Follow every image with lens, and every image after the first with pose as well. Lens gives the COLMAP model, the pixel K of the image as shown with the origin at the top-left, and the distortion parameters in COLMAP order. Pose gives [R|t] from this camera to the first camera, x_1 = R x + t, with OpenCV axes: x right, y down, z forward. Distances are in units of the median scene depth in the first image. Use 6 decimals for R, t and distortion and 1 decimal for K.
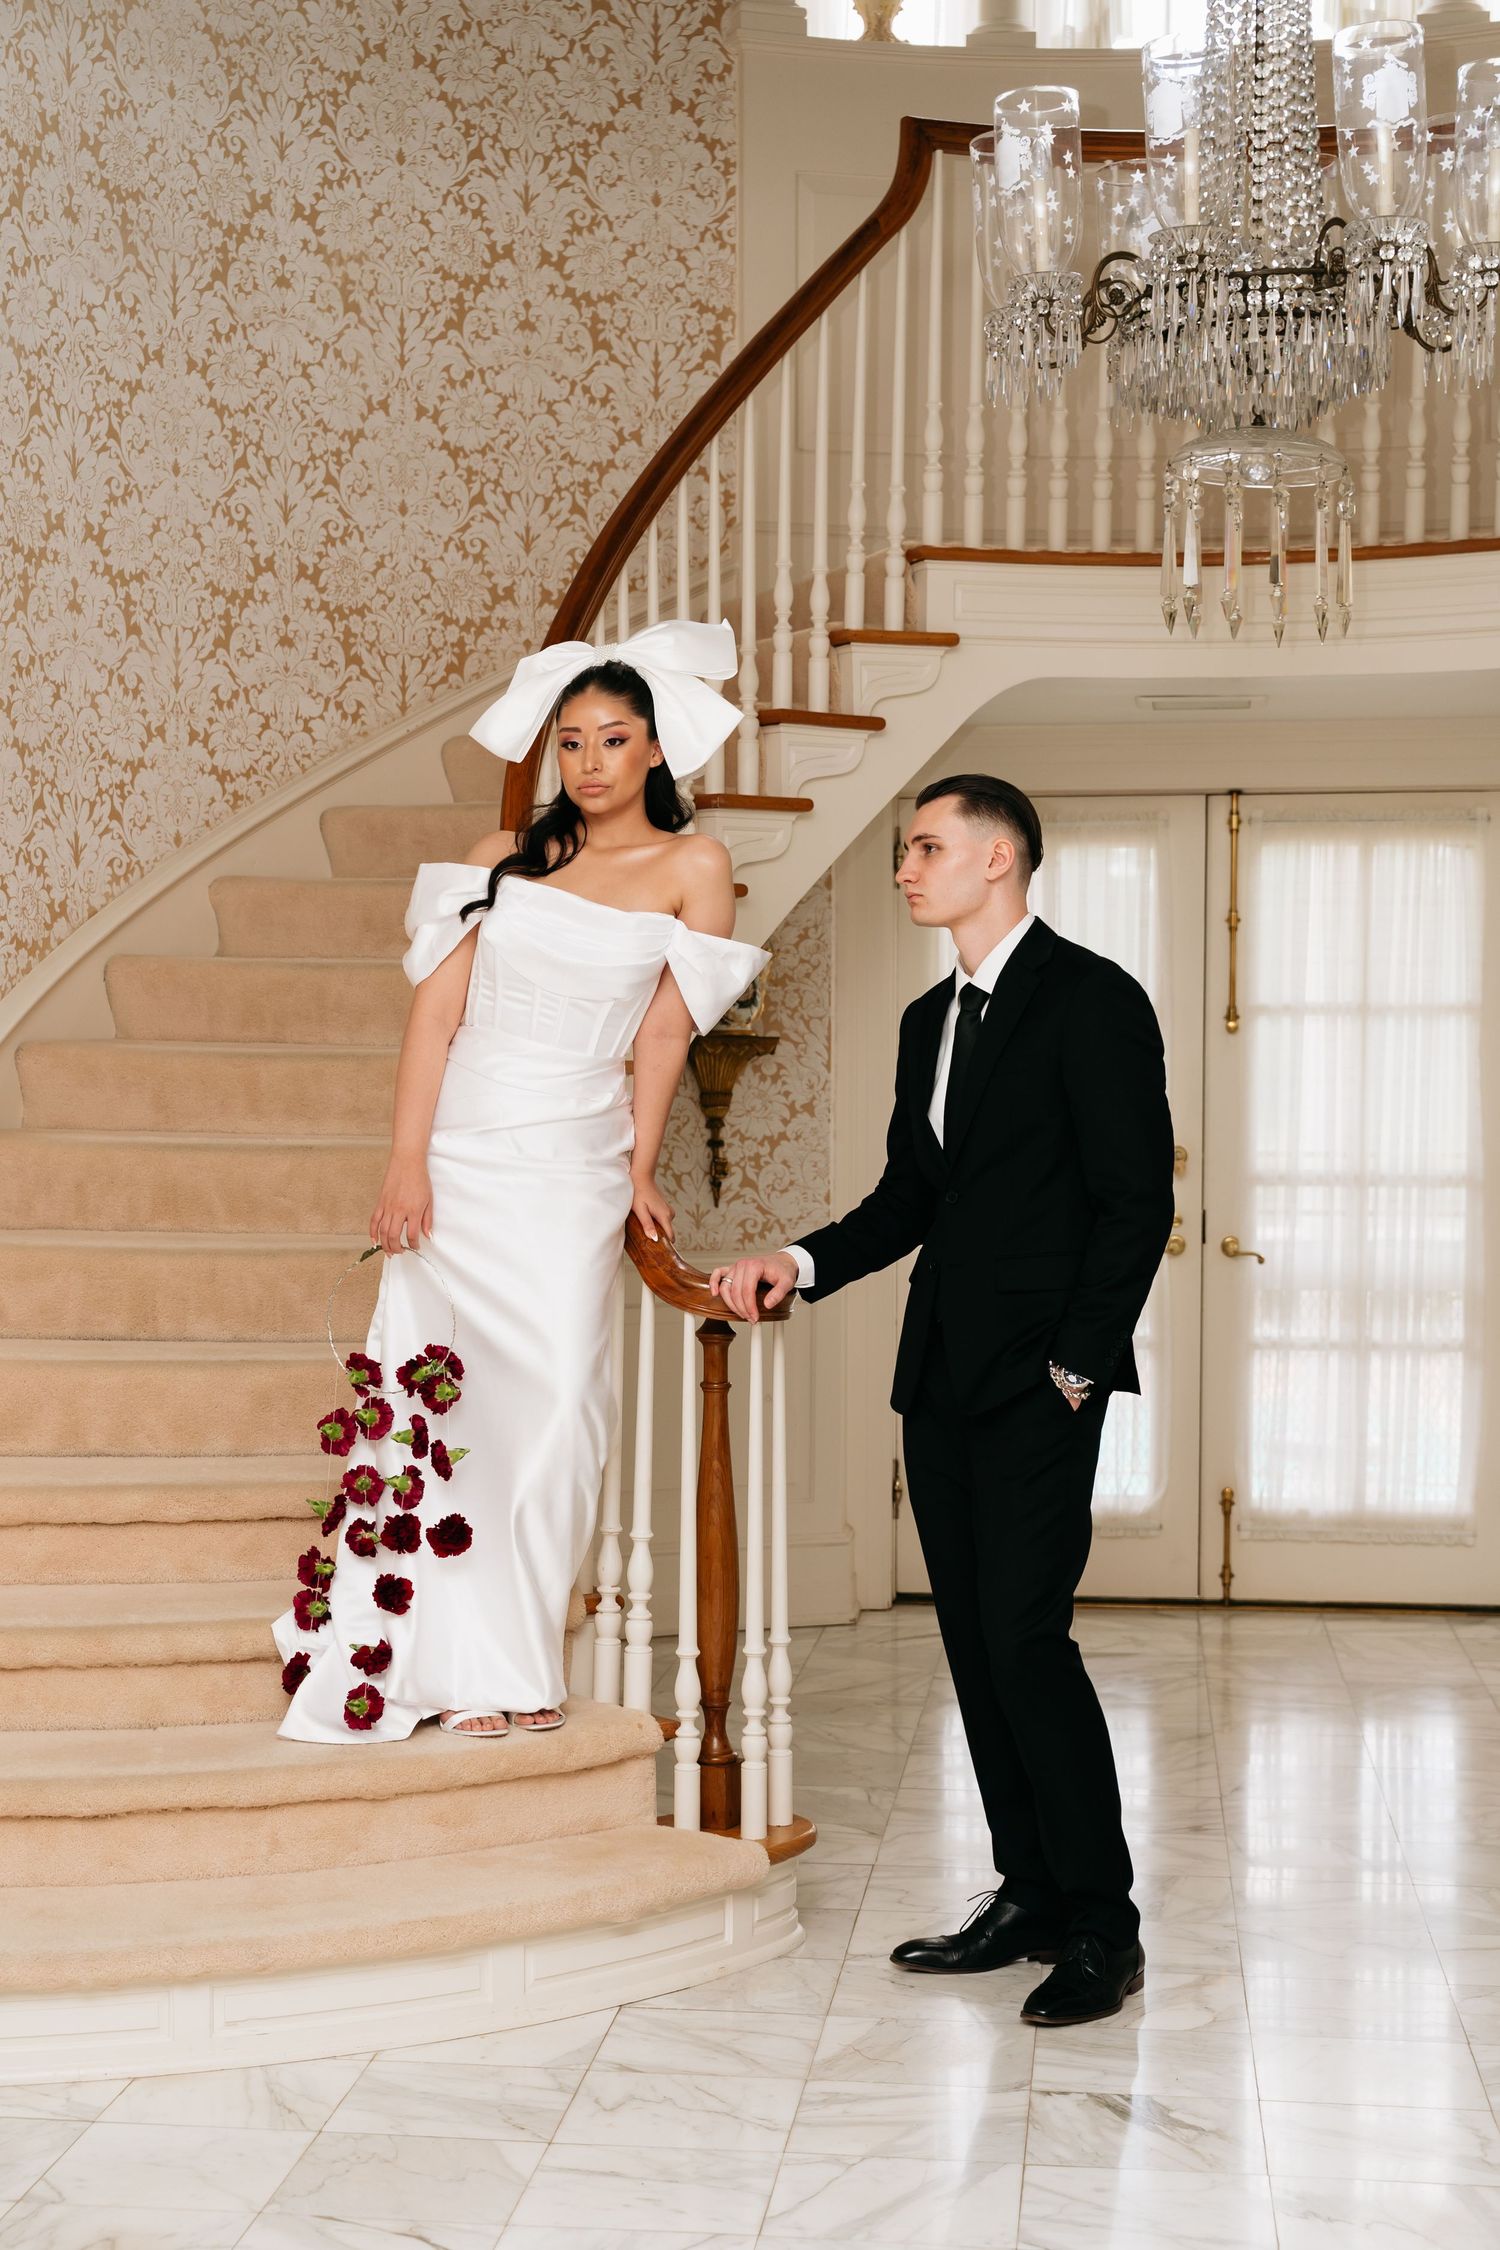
lens RADIAL K [[3162.7, 0, 642.3], [0, 3162.7, 1284.0], [0, 0, 1]] dist [0.026556, 0.000000]
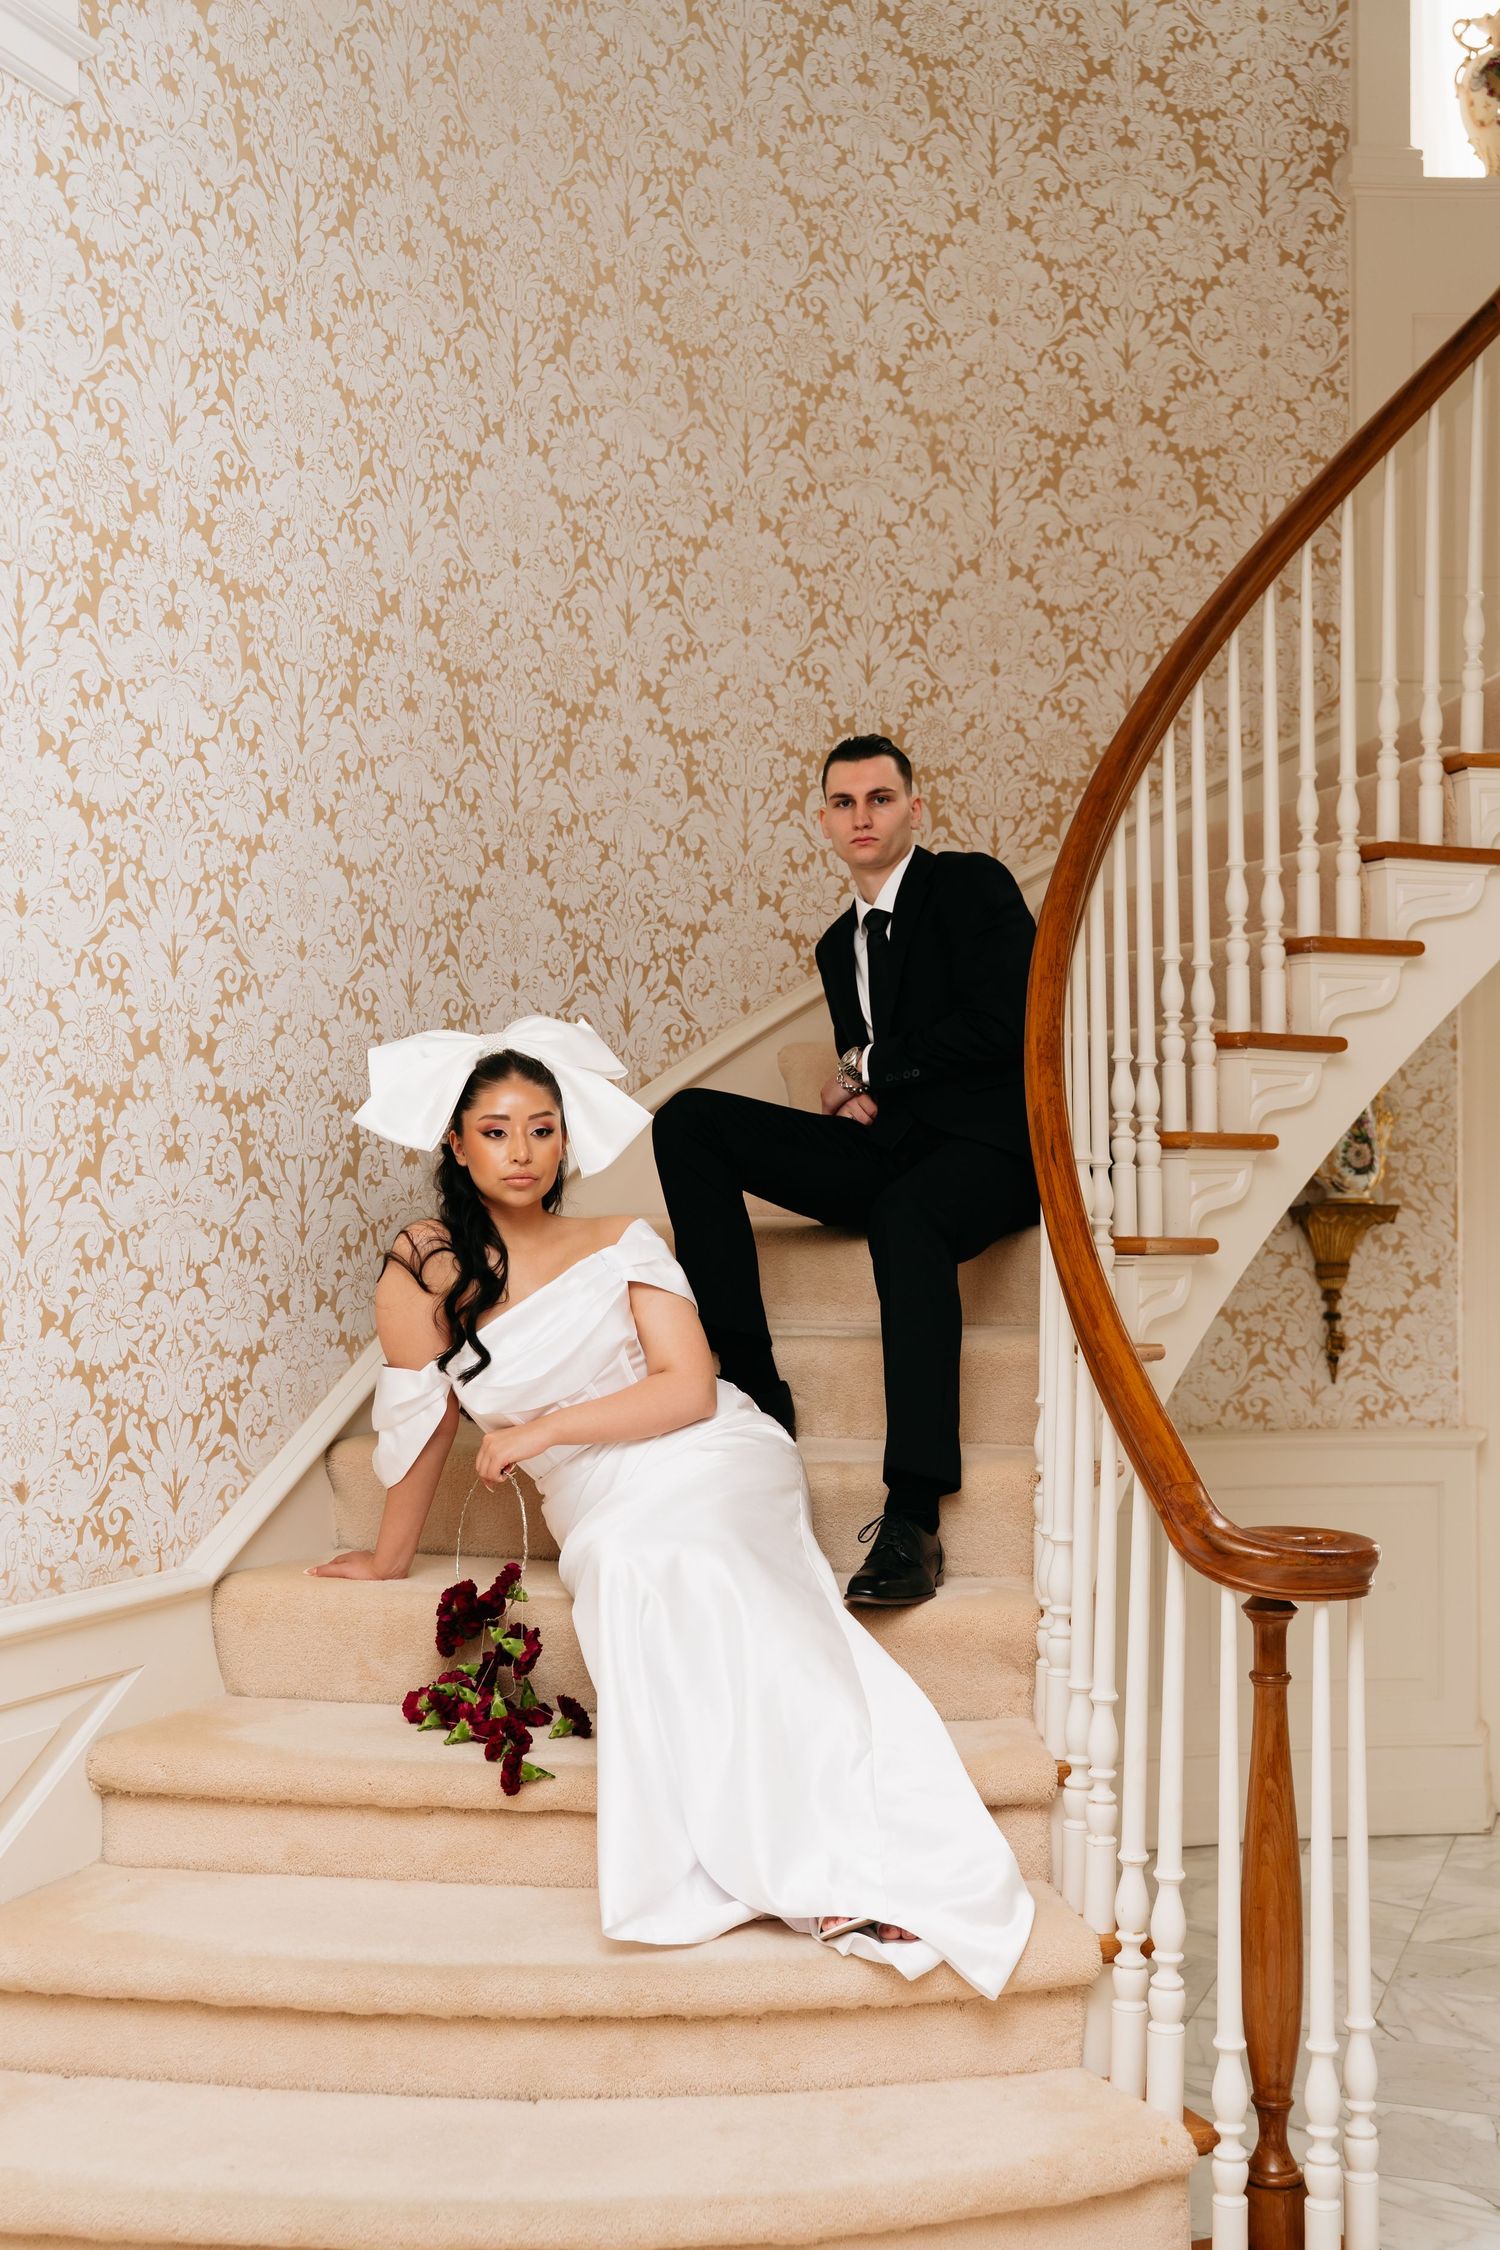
lens RADIAL K [[2429.6, 0, 775.3], [0, 2429.6, 1197.9], [0, 0, 1]] dist [0.011893, 0.000000]
pose [[0.974356, -0.003841, -0.224978, 0.028612], [-0.013082, 0.997196, -0.073679, -0.027781], [0.224630, 0.074733, 0.971574, 0.289185]]
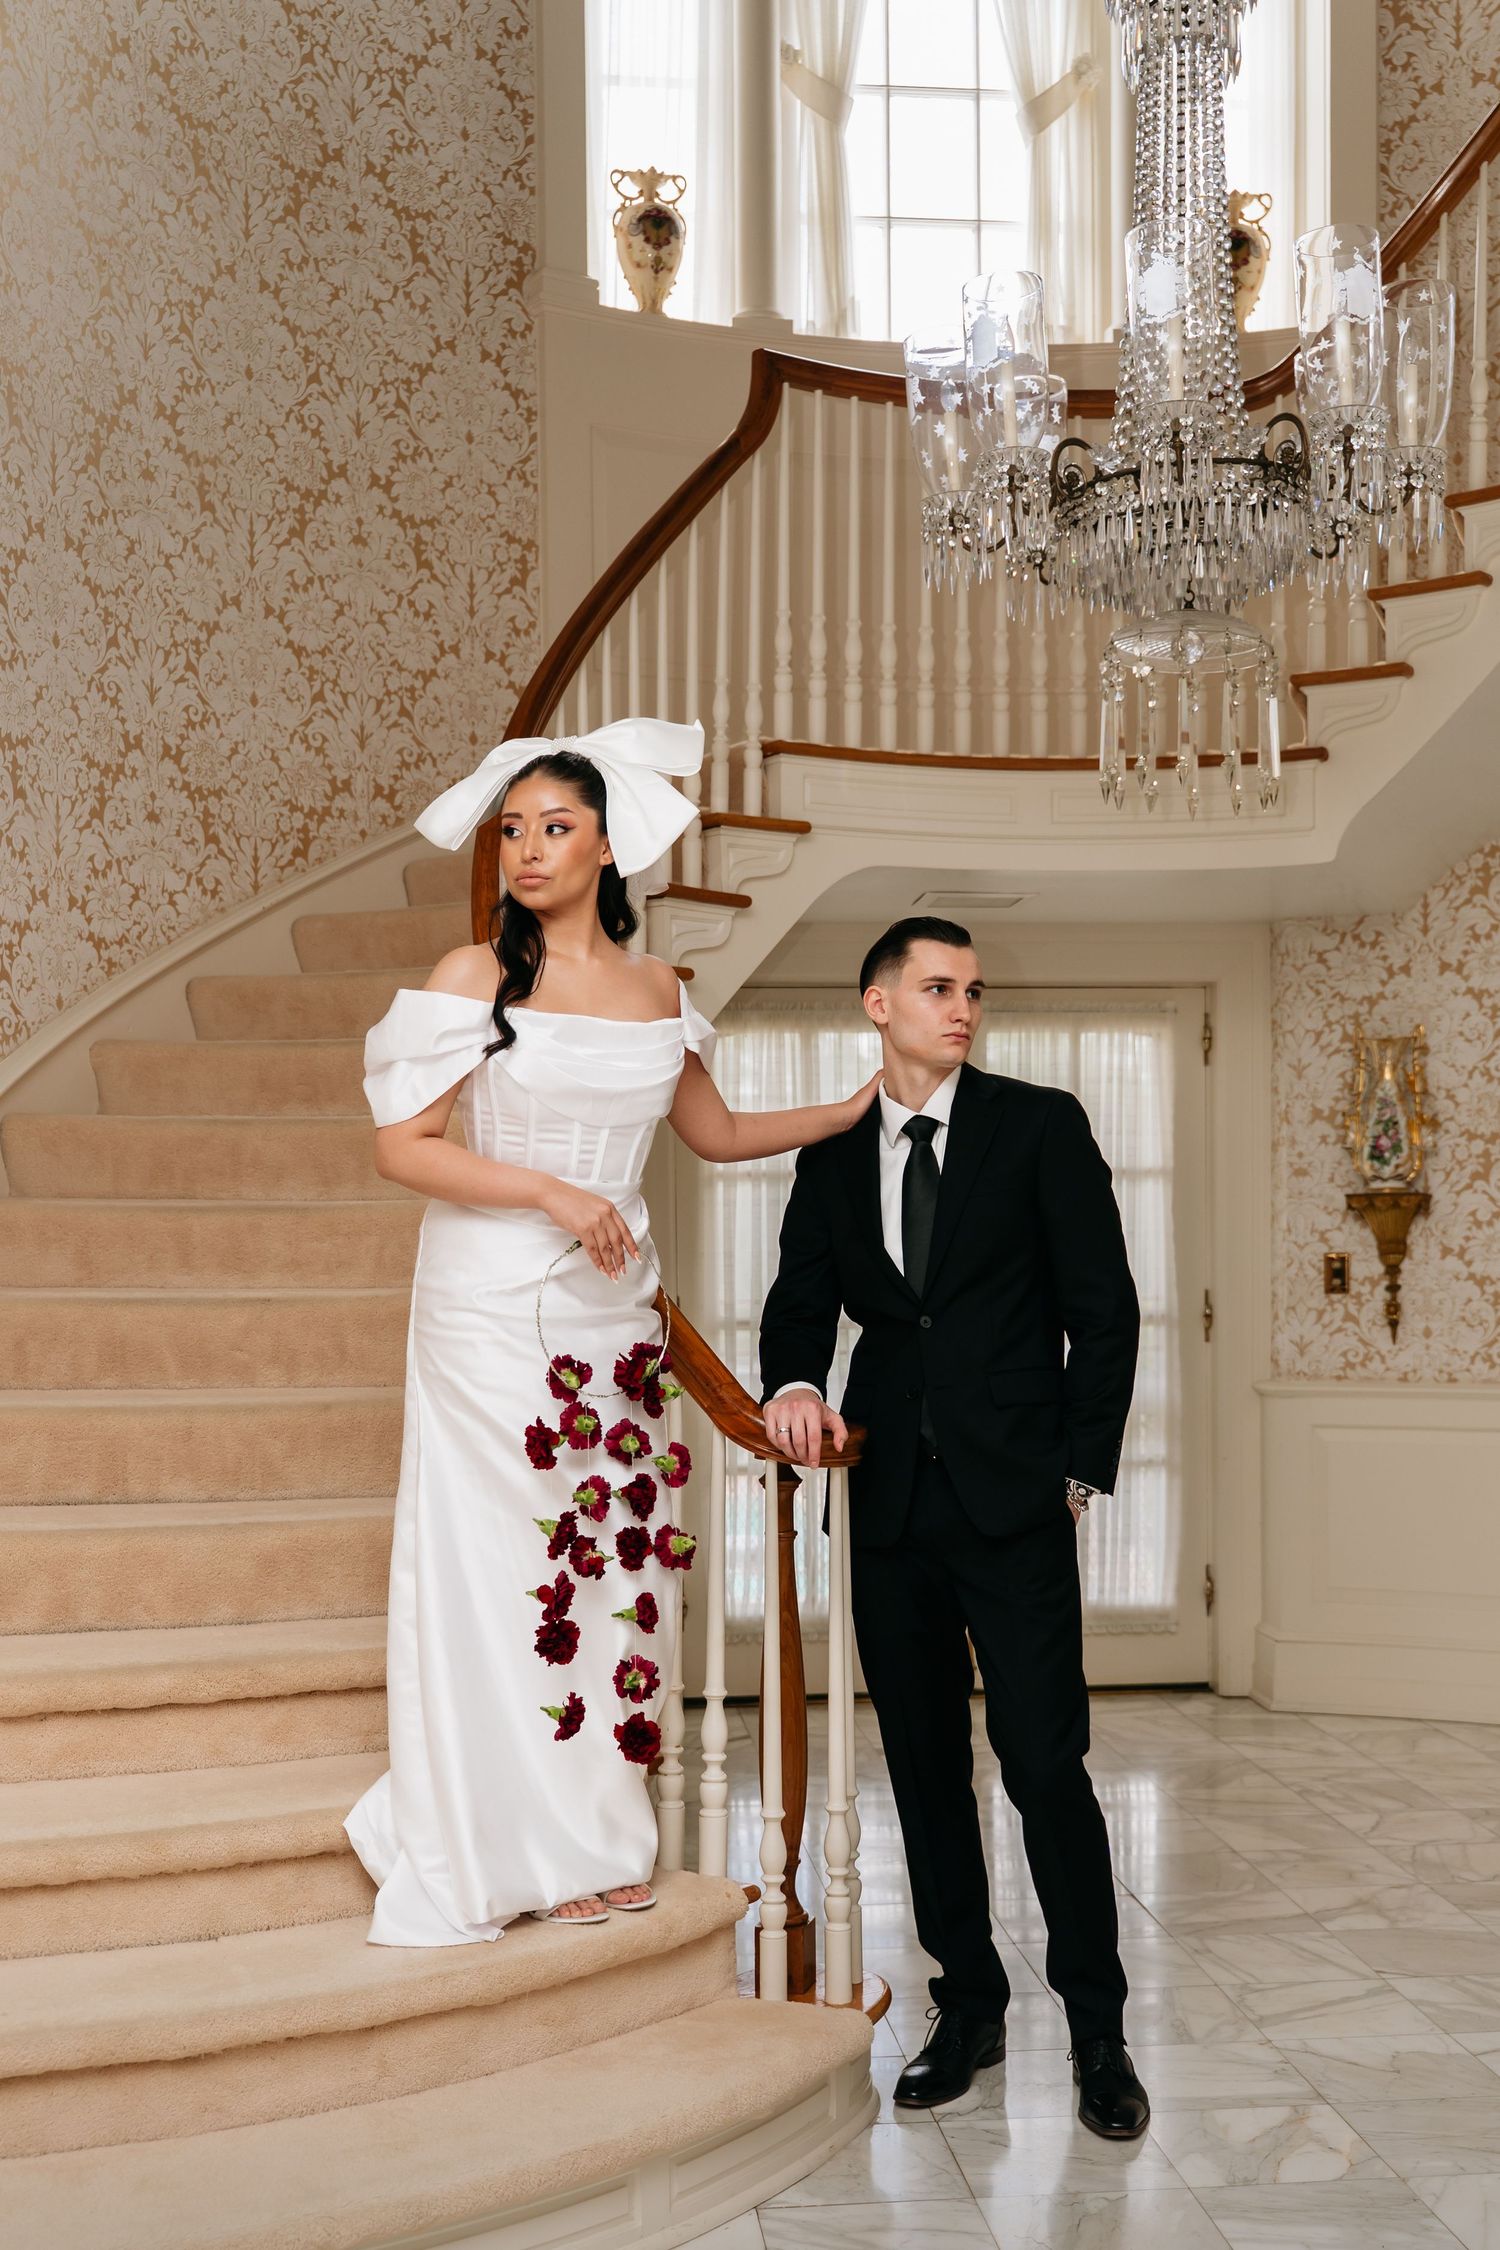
lens RADIAL K [[2414.5, 0, 744.0], [0, 2414.5, 1315.1], [0, 0, 1]] dist [-0.002076, 0.000000]
pose [[0.972040, -0.016876, 0.234208, -0.117000], [0.026516, 0.998923, -0.038074, -0.005153], [-0.233313, 0.043219, 0.971441, 0.203190]]
